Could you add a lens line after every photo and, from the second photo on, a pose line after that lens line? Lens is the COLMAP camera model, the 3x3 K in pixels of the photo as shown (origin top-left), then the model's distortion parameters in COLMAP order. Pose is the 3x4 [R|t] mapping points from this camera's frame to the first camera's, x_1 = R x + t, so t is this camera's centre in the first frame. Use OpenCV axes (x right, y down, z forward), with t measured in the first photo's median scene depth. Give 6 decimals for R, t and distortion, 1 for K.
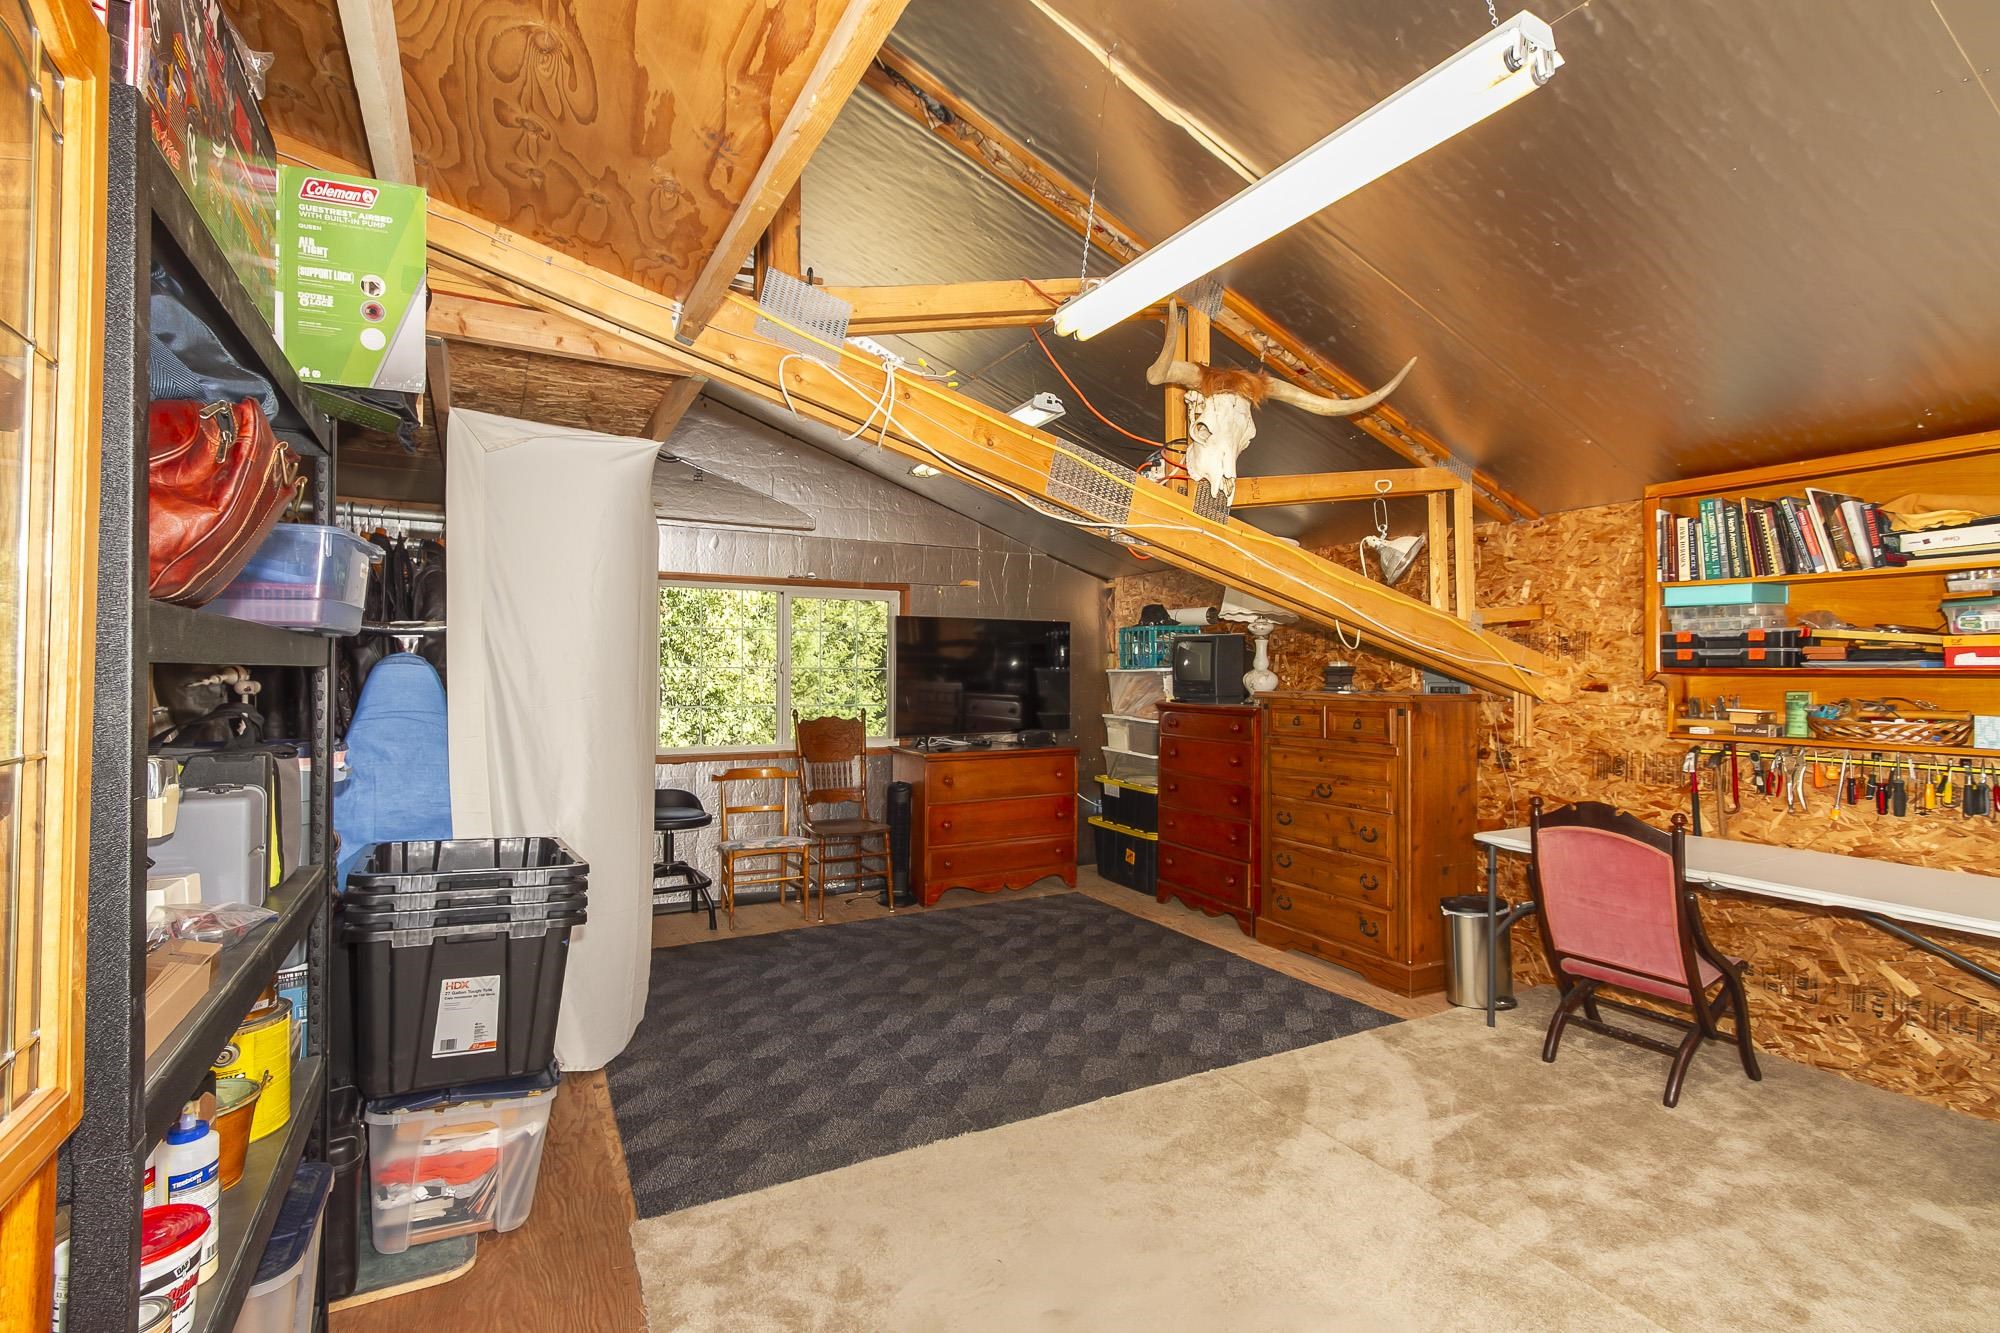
lens RADIAL K [[929.8, 0, 1000.0], [0, 929.8, 666.5], [0, 0, 1]] dist [-0.010482, -0.000420]
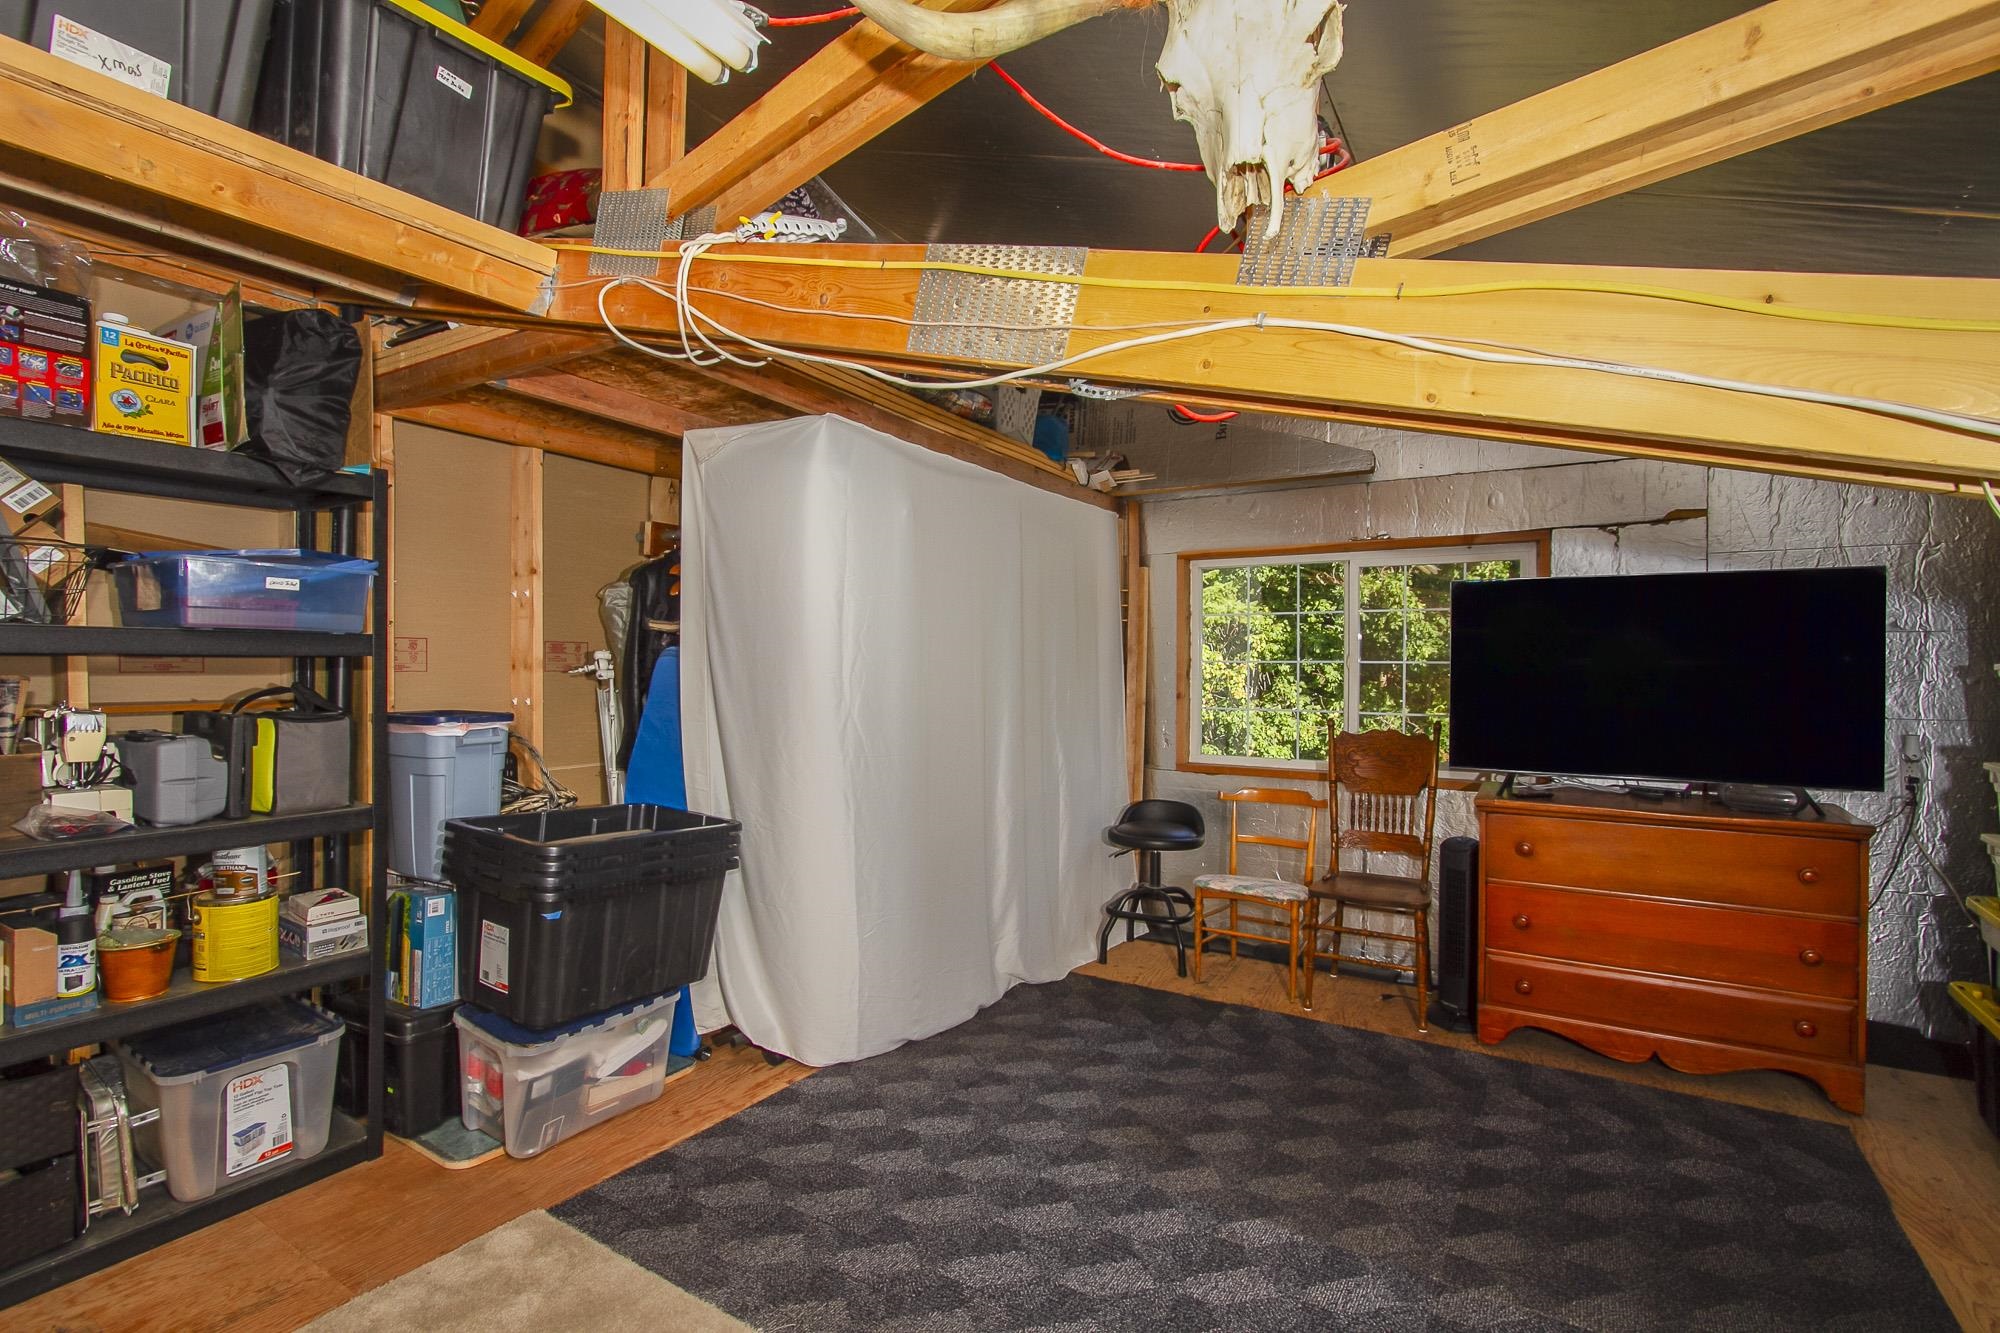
lens RADIAL K [[929.8, 0, 1000.0], [0, 929.8, 666.5], [0, 0, 1]] dist [-0.010482, -0.000420]
pose [[0.477562, -0.001227, -0.878597, 0.446283], [-0.001172, 0.999997, -0.002033, 0.009262], [0.878597, 0.002001, 0.477560, 0.594751]]
